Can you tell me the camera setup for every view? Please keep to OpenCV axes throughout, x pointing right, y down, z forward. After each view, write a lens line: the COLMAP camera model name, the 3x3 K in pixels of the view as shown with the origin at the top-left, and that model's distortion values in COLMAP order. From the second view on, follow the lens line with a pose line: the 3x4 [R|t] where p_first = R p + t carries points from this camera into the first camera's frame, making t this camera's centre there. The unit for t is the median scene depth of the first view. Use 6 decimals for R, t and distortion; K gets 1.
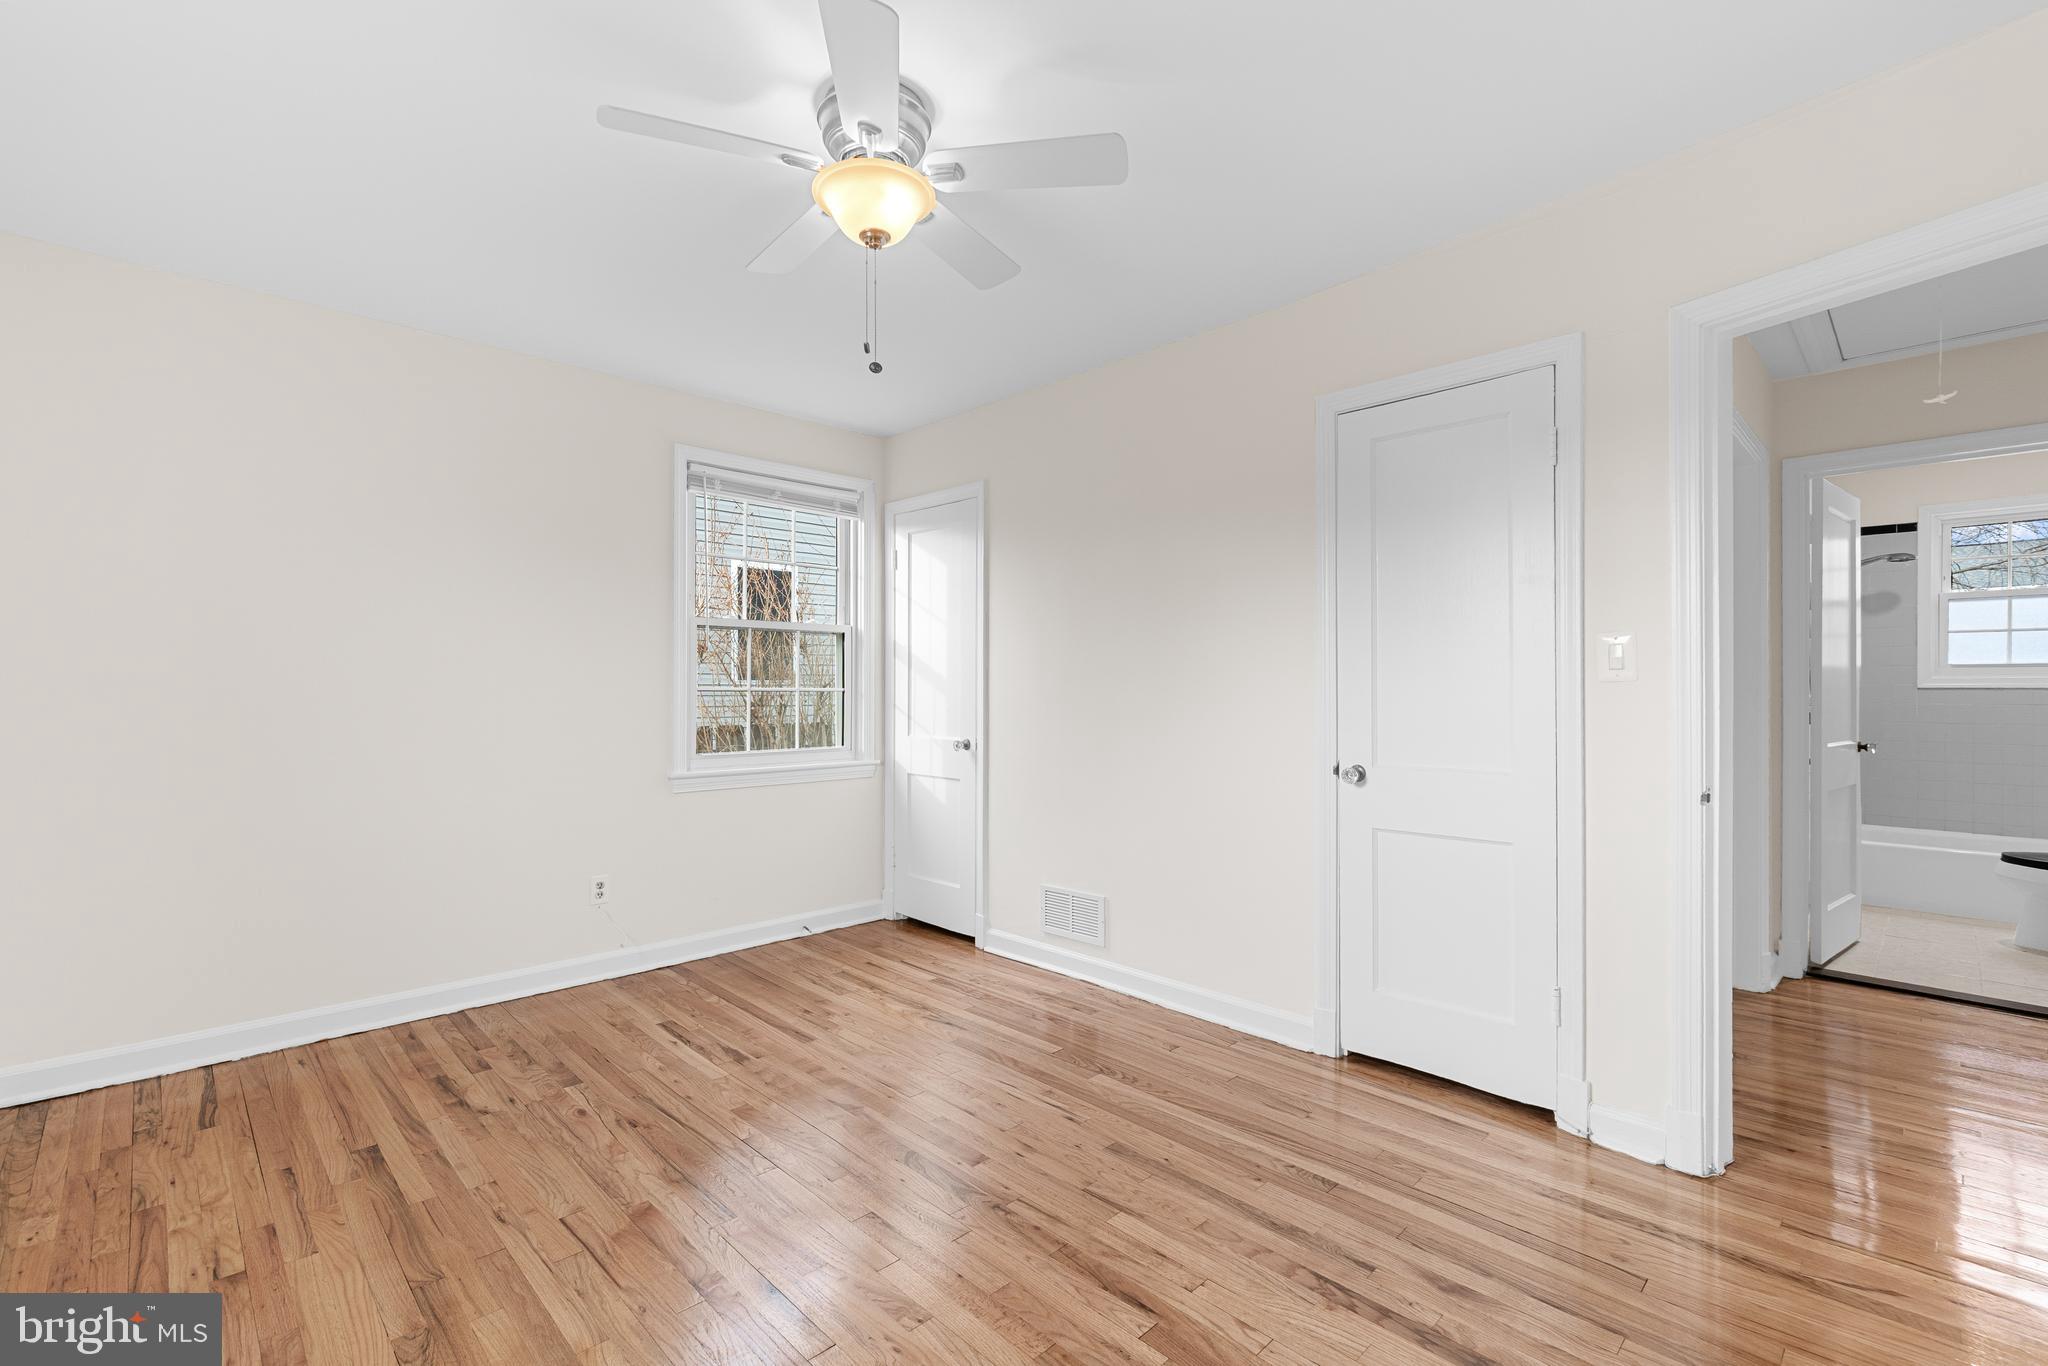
lens RADIAL K [[893.9, 0, 1016.2], [0, 893.9, 690.8], [0, 0, 1]] dist [-0.001639, -0.000356]
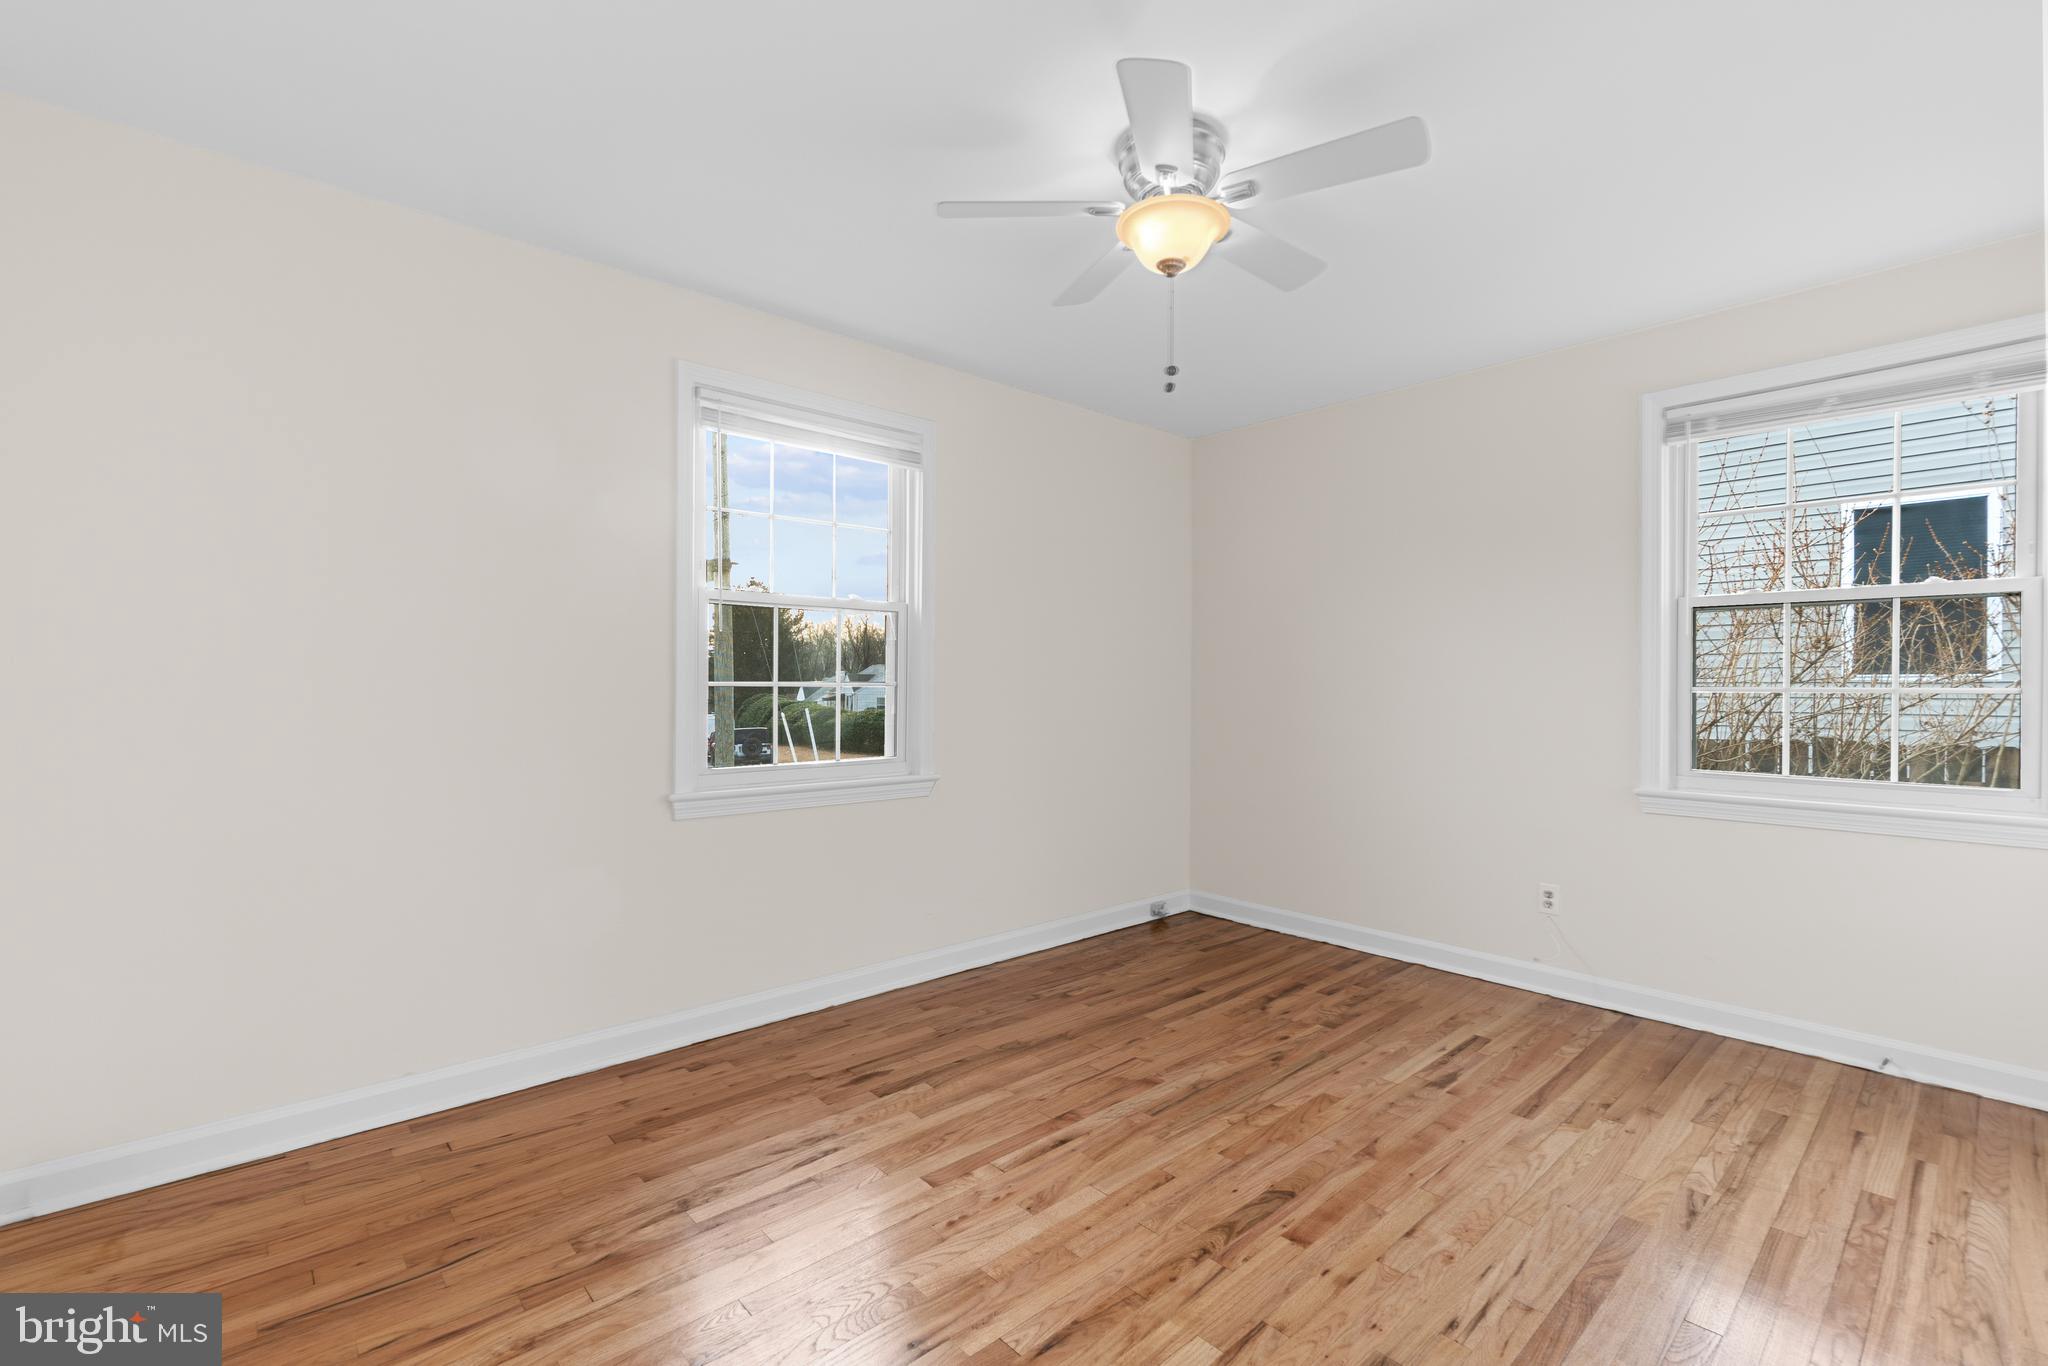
lens RADIAL K [[893.9, 0, 1016.2], [0, 893.9, 690.8], [0, 0, 1]] dist [-0.001639, -0.000356]
pose [[-0.036671, 0.004059, -0.999319, 0.601930], [-0.007505, 0.999962, 0.004337, 0.001796], [0.999299, 0.007659, -0.036639, 0.562792]]
